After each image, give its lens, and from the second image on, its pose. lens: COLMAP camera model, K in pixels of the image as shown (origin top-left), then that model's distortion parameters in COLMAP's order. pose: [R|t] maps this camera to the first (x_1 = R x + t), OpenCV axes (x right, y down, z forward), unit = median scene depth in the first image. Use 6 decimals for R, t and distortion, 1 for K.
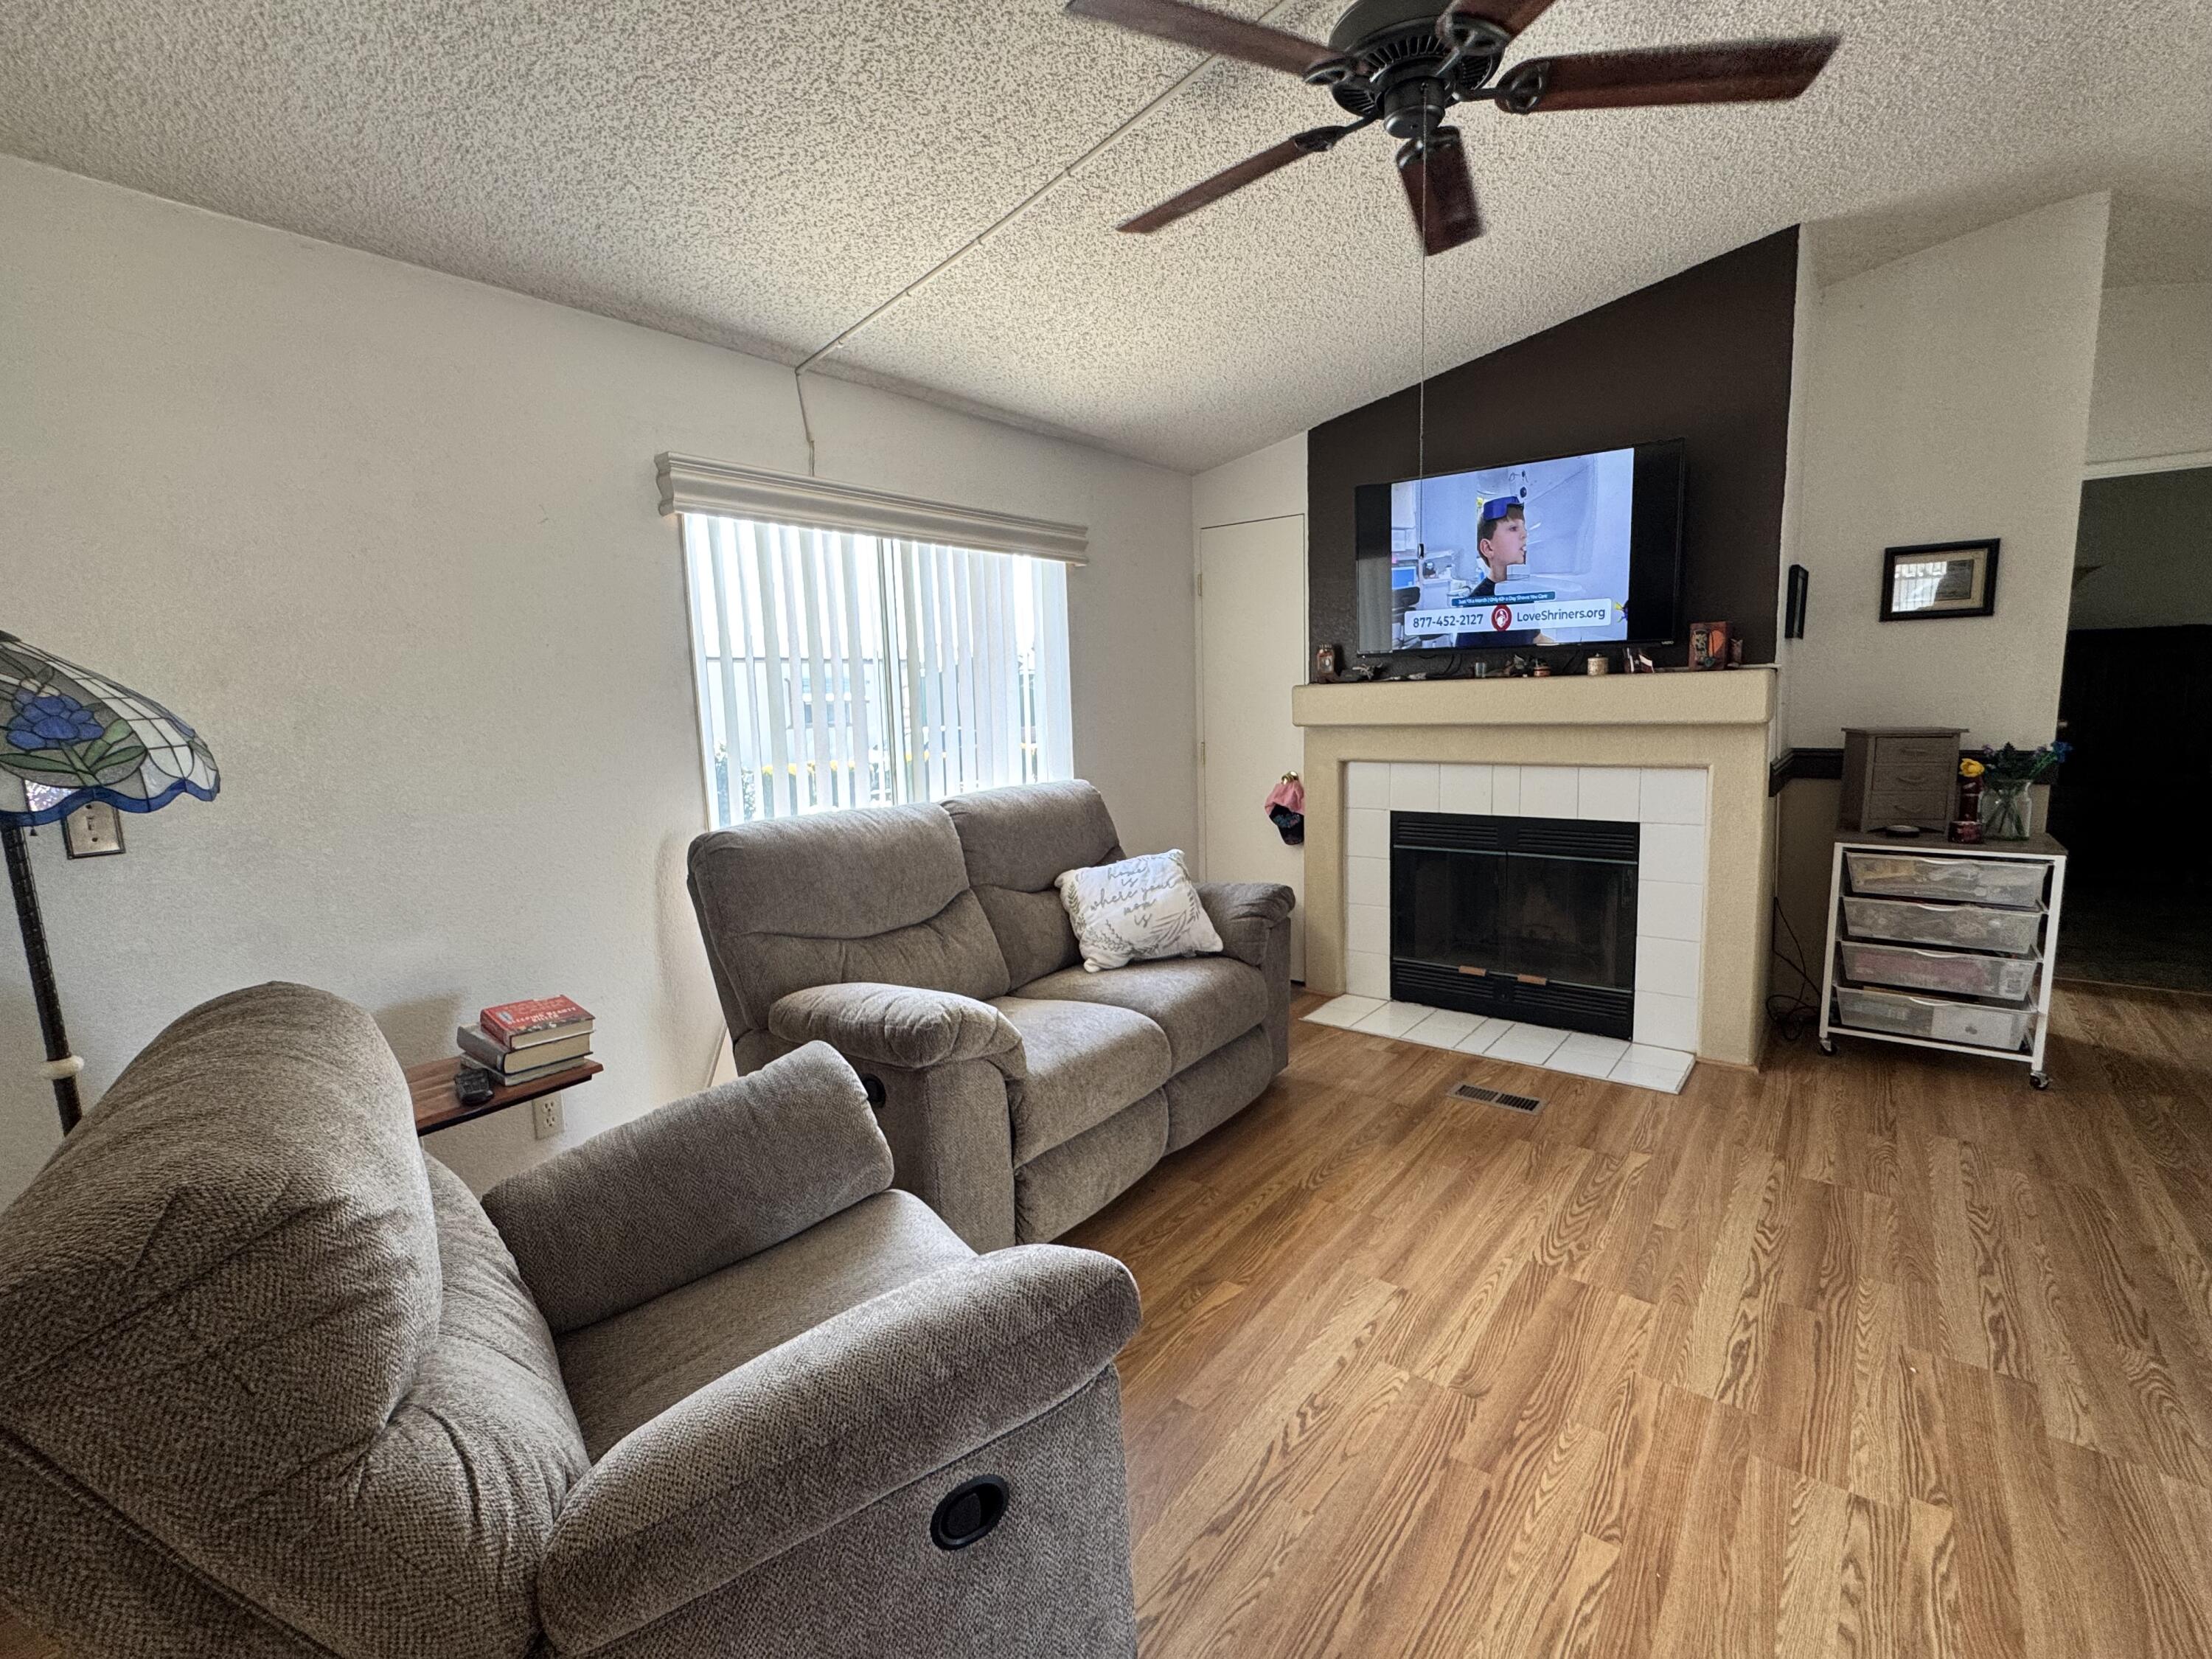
lens RADIAL K [[992.5, 0, 1103.0], [0, 992.5, 826.7], [0, 0, 1]] dist [-0.005381, -0.000988]
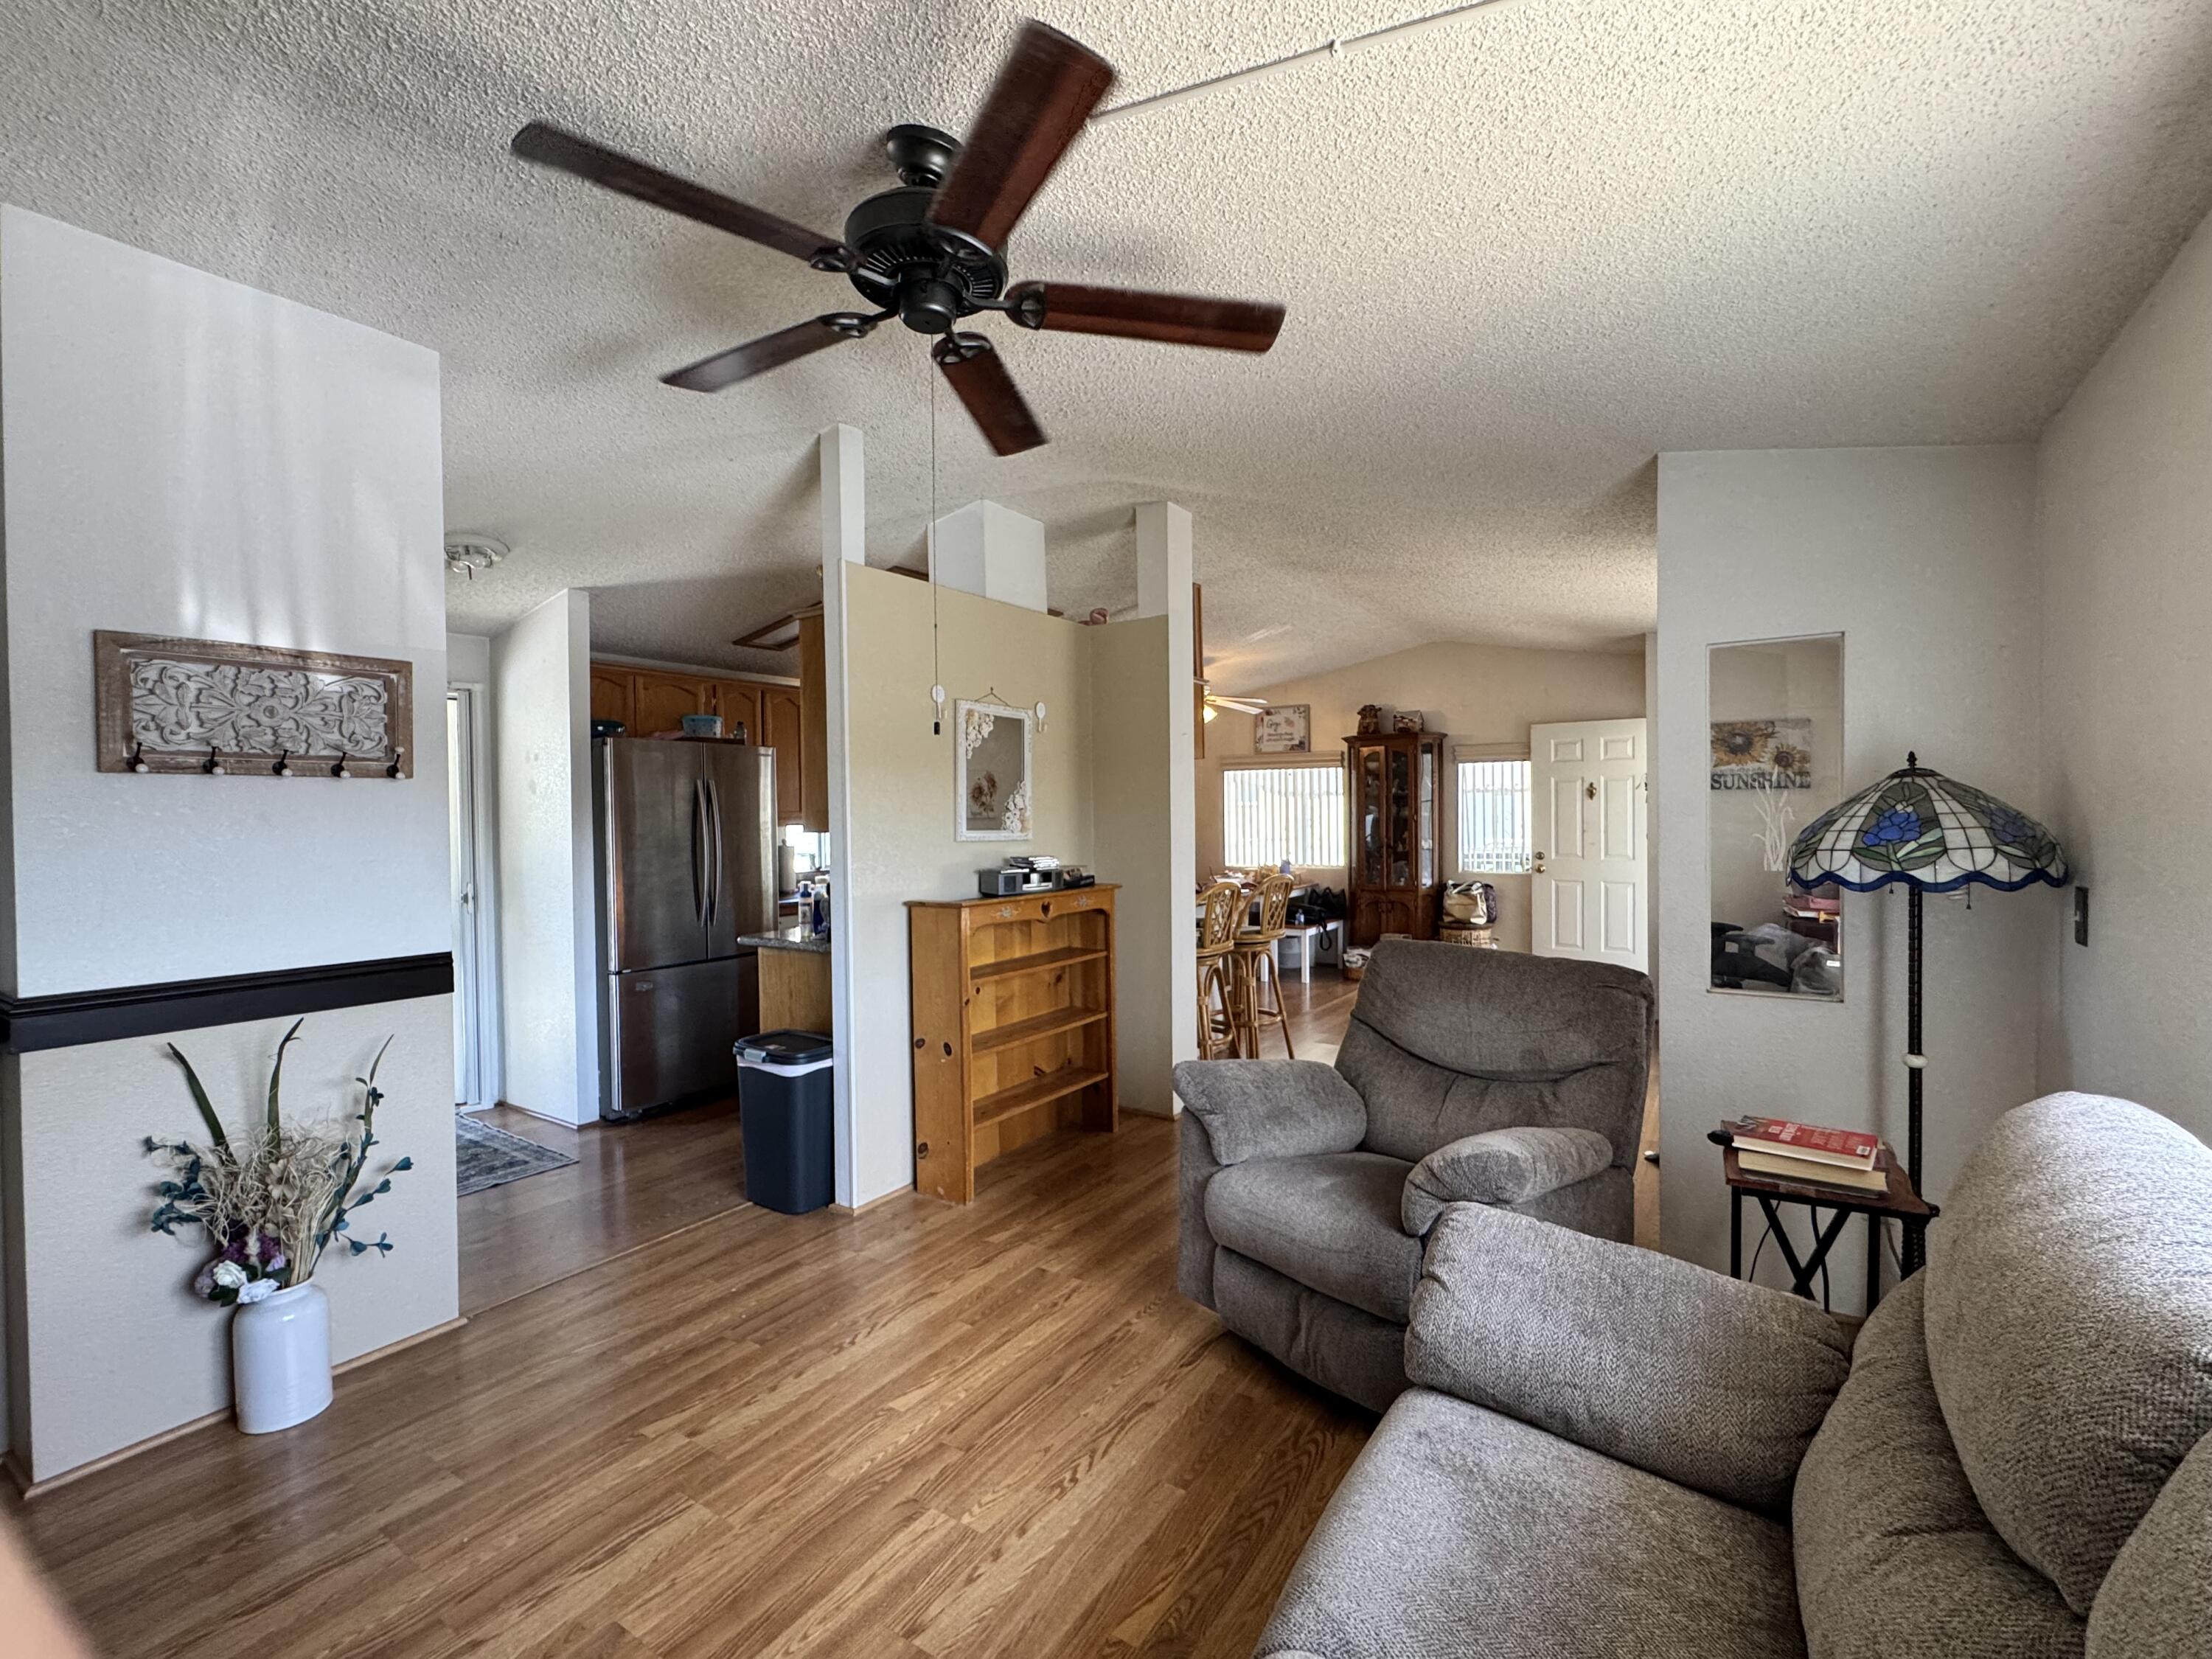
lens RADIAL K [[992.5, 0, 1101.0], [0, 992.5, 824.2], [0, 0, 1]] dist [-0.005381, -0.000988]
pose [[-0.996479, 0.047907, -0.068808, 0.209226], [0.036230, 0.986140, 0.161910, -0.327716], [0.075611, 0.158847, -0.984404, 1.977804]]
